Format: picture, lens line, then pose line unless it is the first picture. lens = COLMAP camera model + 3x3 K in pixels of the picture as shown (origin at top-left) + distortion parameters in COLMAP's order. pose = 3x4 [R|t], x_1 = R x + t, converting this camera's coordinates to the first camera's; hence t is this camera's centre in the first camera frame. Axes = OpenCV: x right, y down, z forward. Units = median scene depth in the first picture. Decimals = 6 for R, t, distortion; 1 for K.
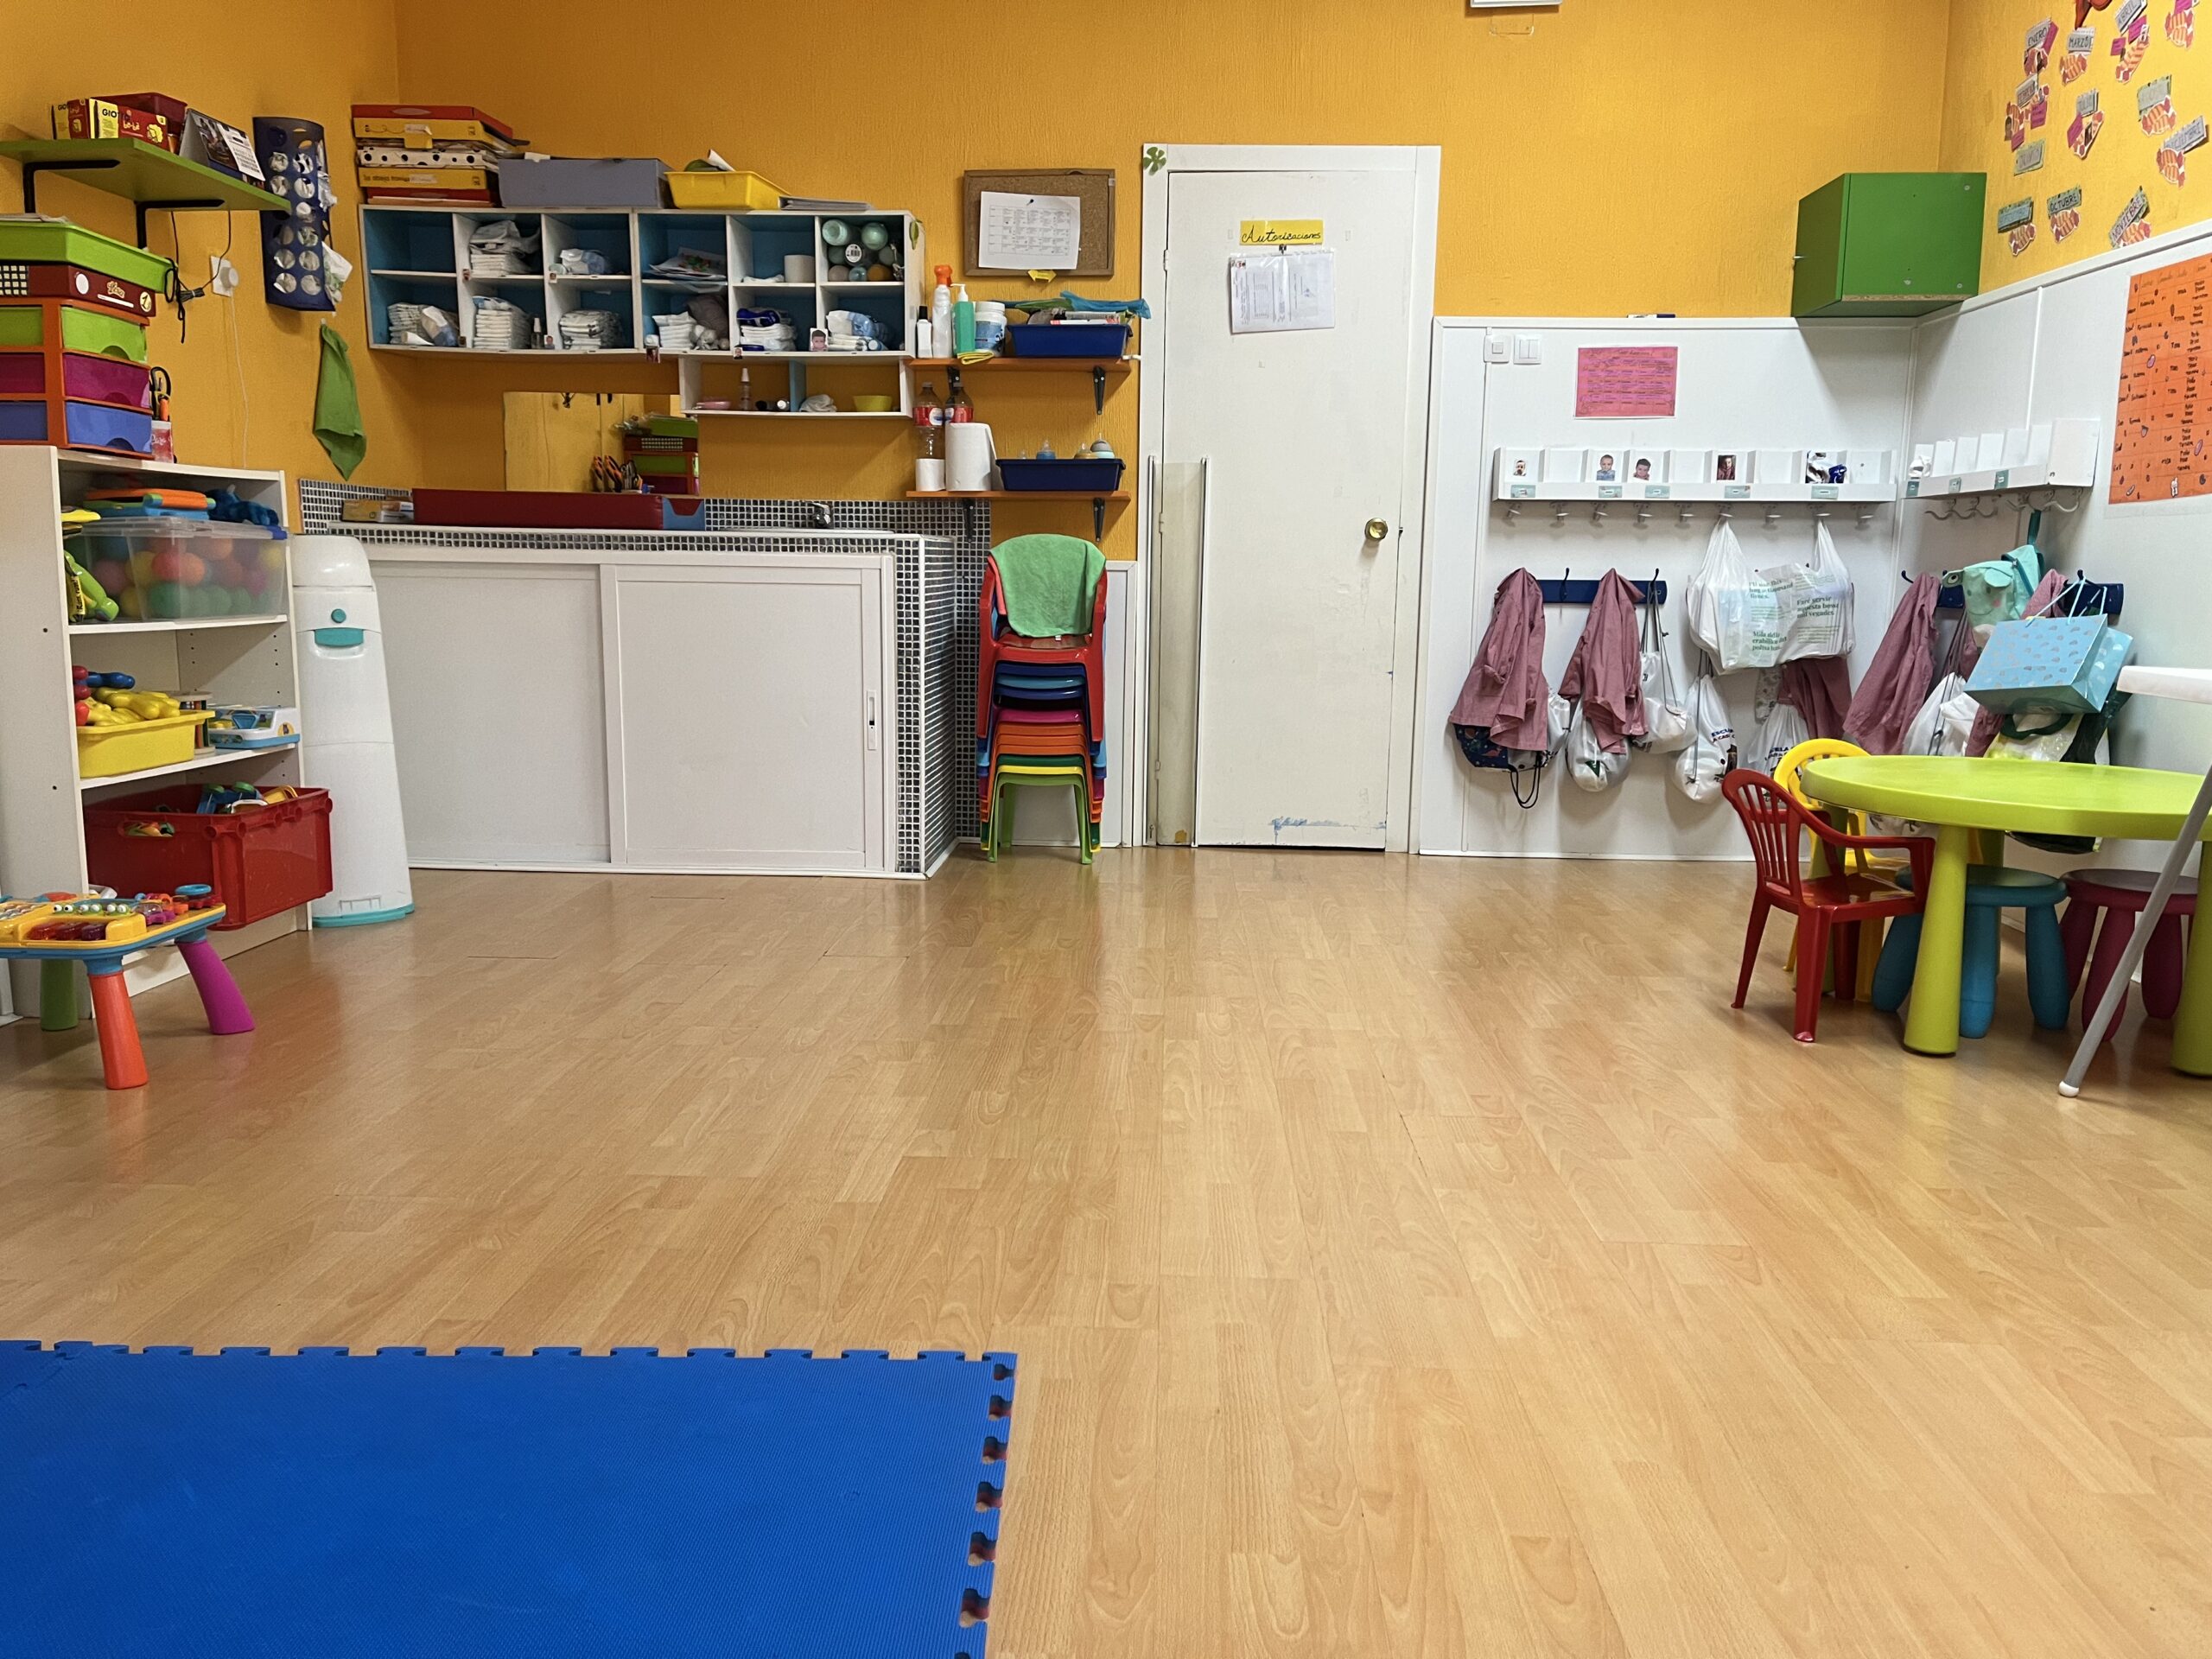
lens RADIAL K [[1677.3, 0, 1100.0], [0, 1677.3, 832.9], [0, 0, 1]] dist [0.065617, -0.068338]
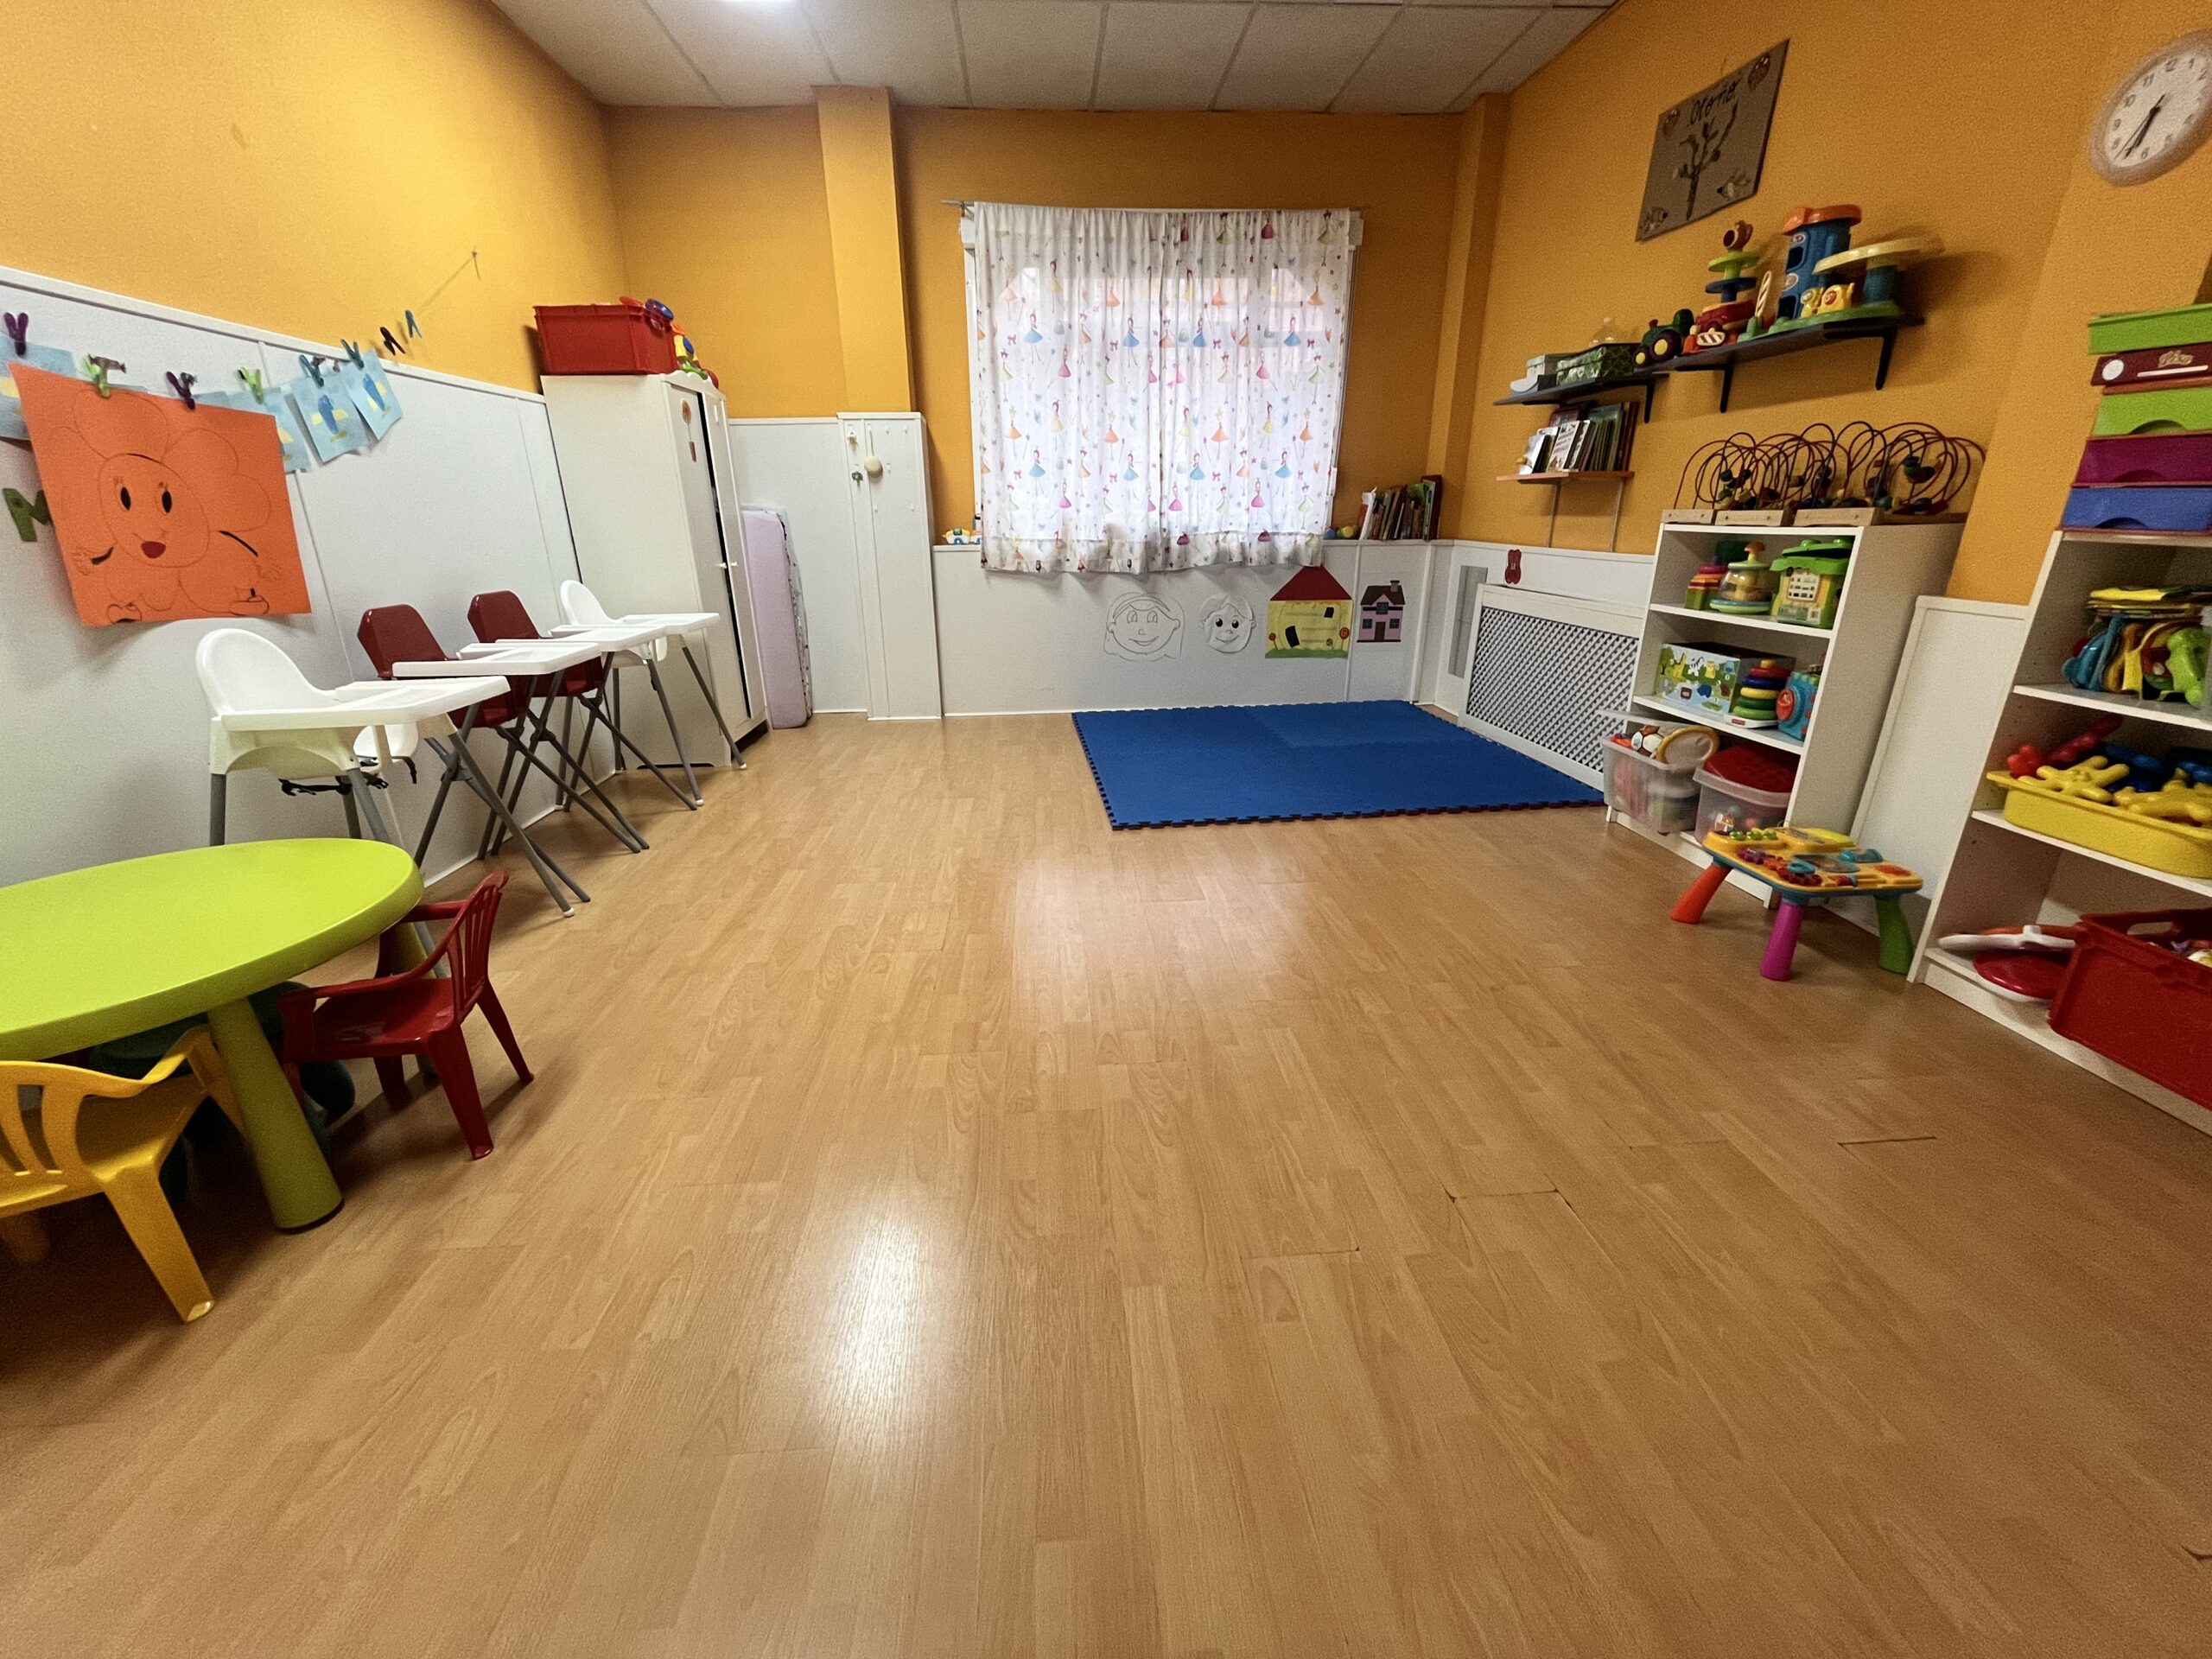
lens RADIAL K [[889.1, 0, 1118.5], [0, 889.1, 840.6], [0, 0, 1]] dist [-0.002449, -0.000431]
pose [[-0.991545, 0.044773, -0.121792, 0.084787], [-0.020163, 0.874026, 0.485460, -0.287651], [0.128185, 0.483811, -0.865734, 1.376934]]
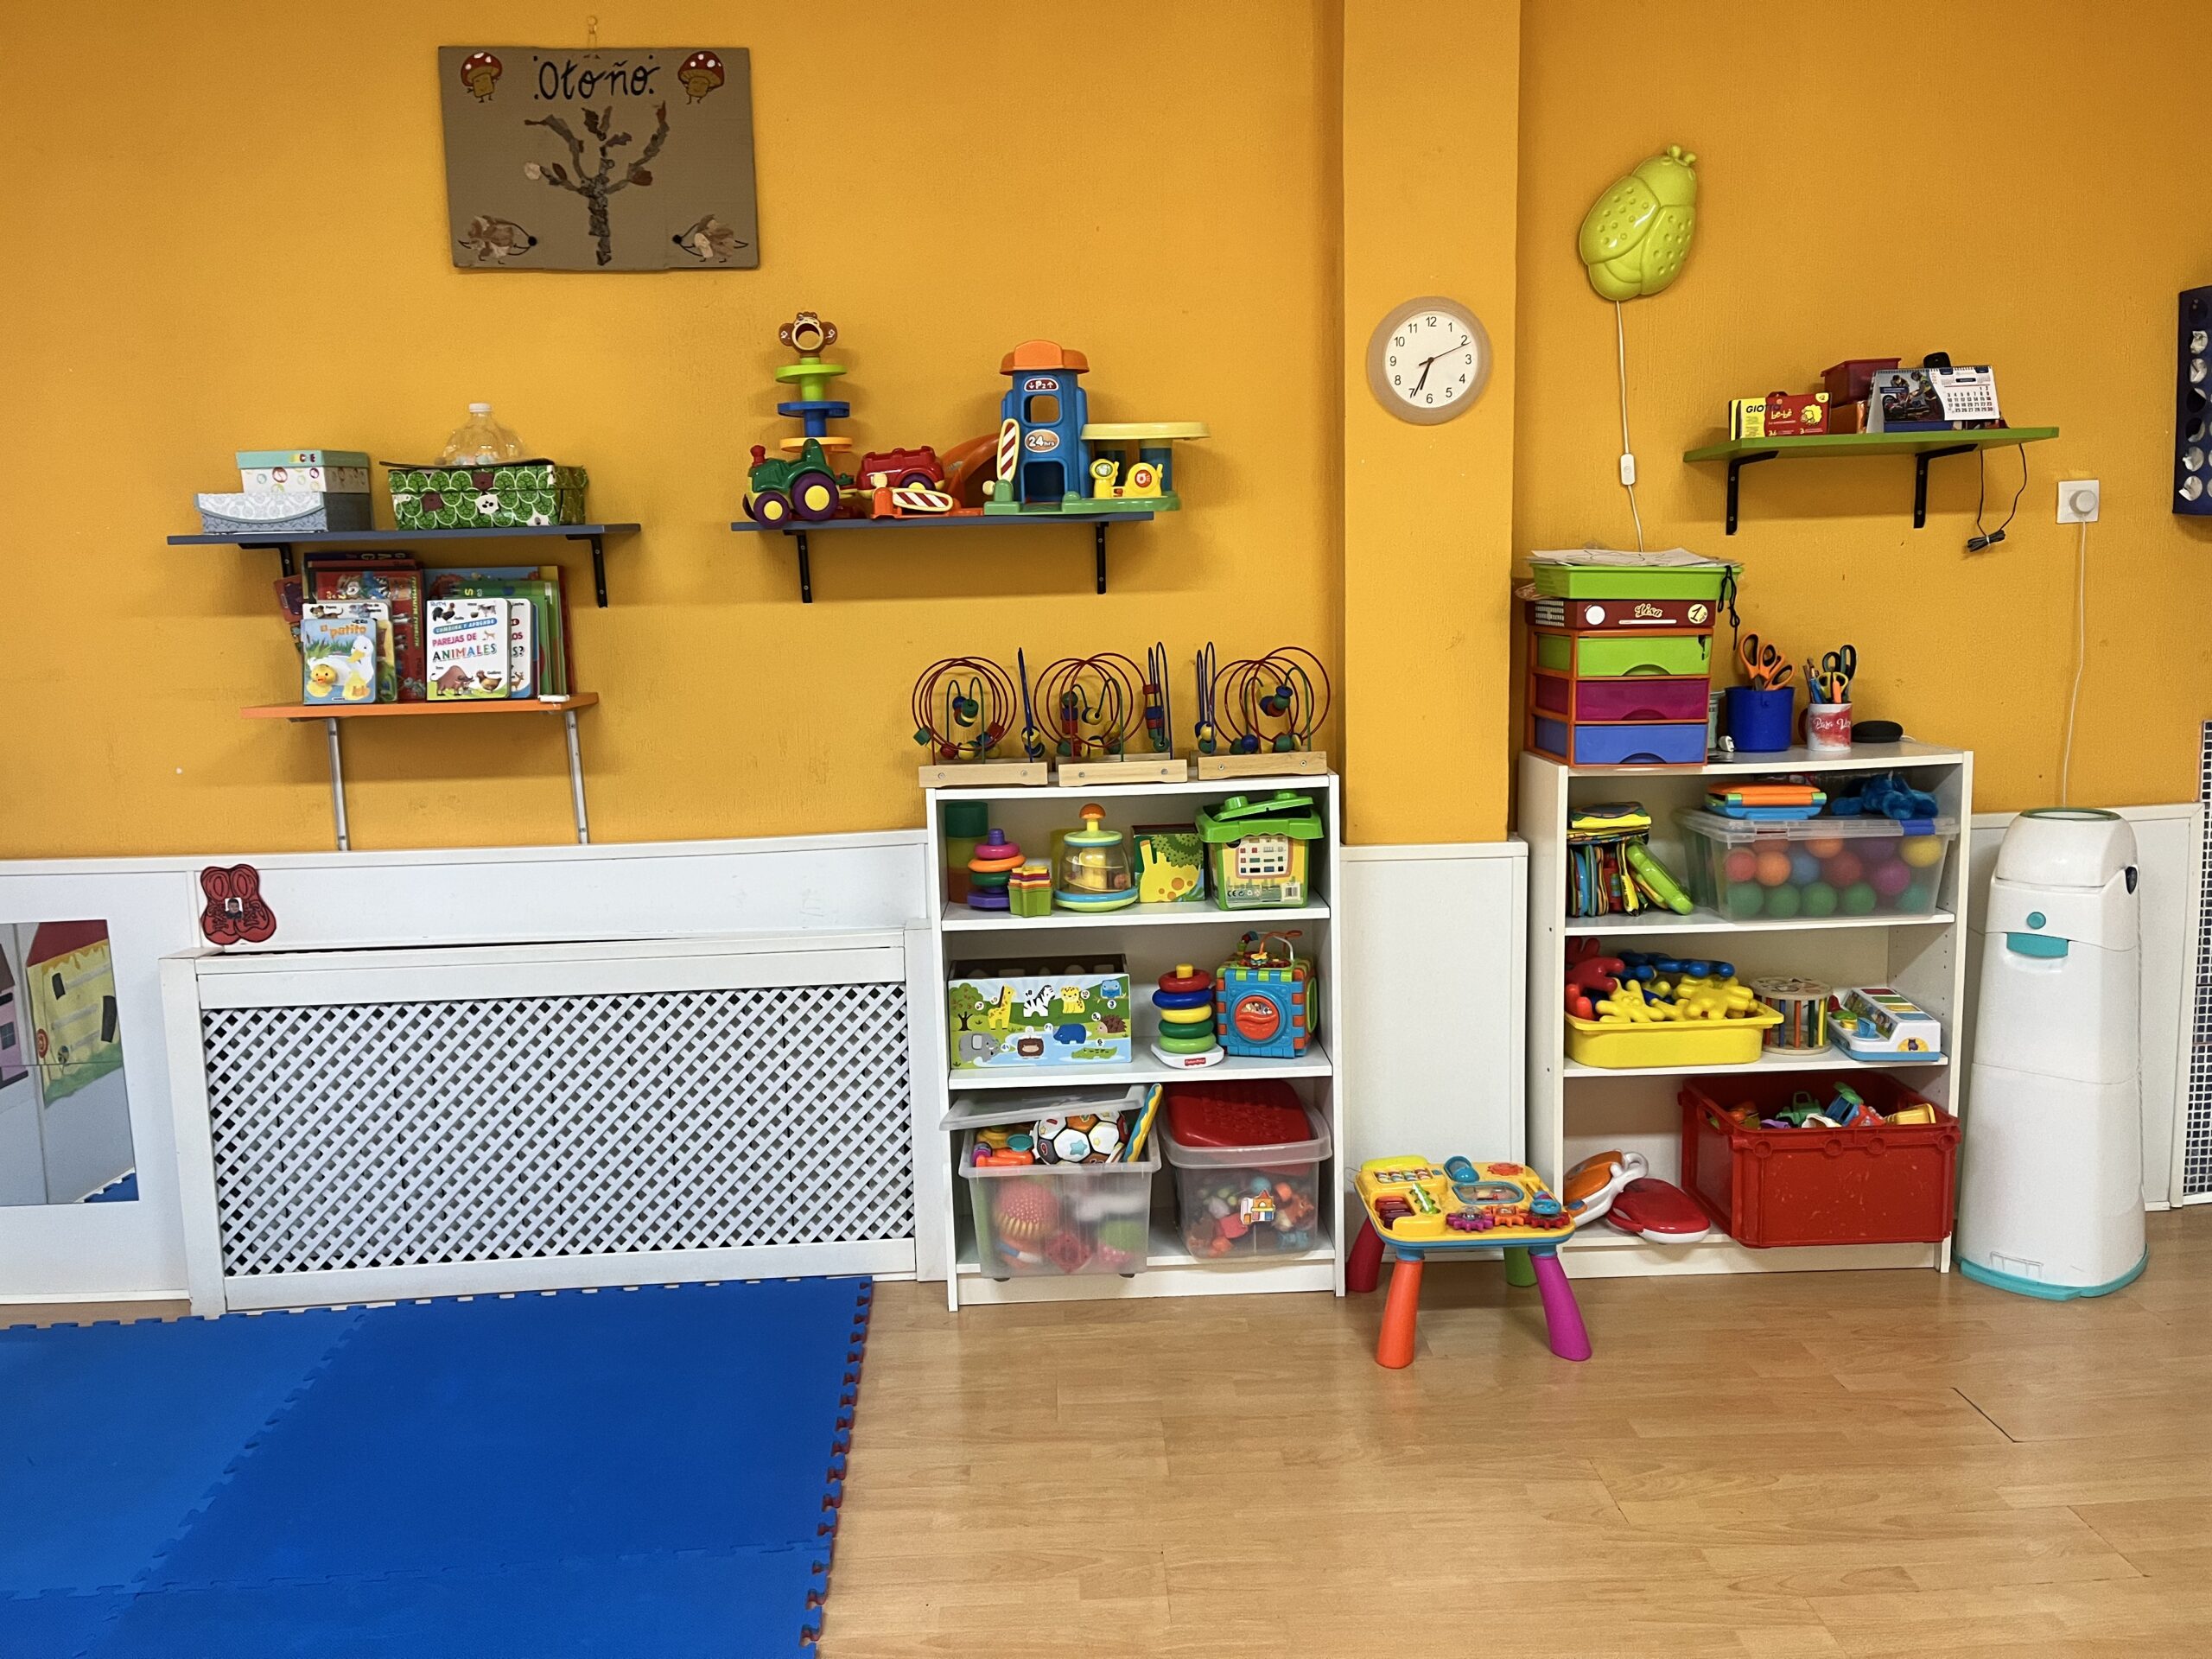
lens RADIAL K [[1677.3, 0, 1100.3], [0, 1677.3, 841.1], [0, 0, 1]] dist [0.065617, -0.068338]
pose [[0.072735, 0.135438, -0.988112, 0.379814], [-0.123754, 0.984306, 0.125807, -0.249513], [0.989644, 0.113133, 0.088355, 0.557236]]
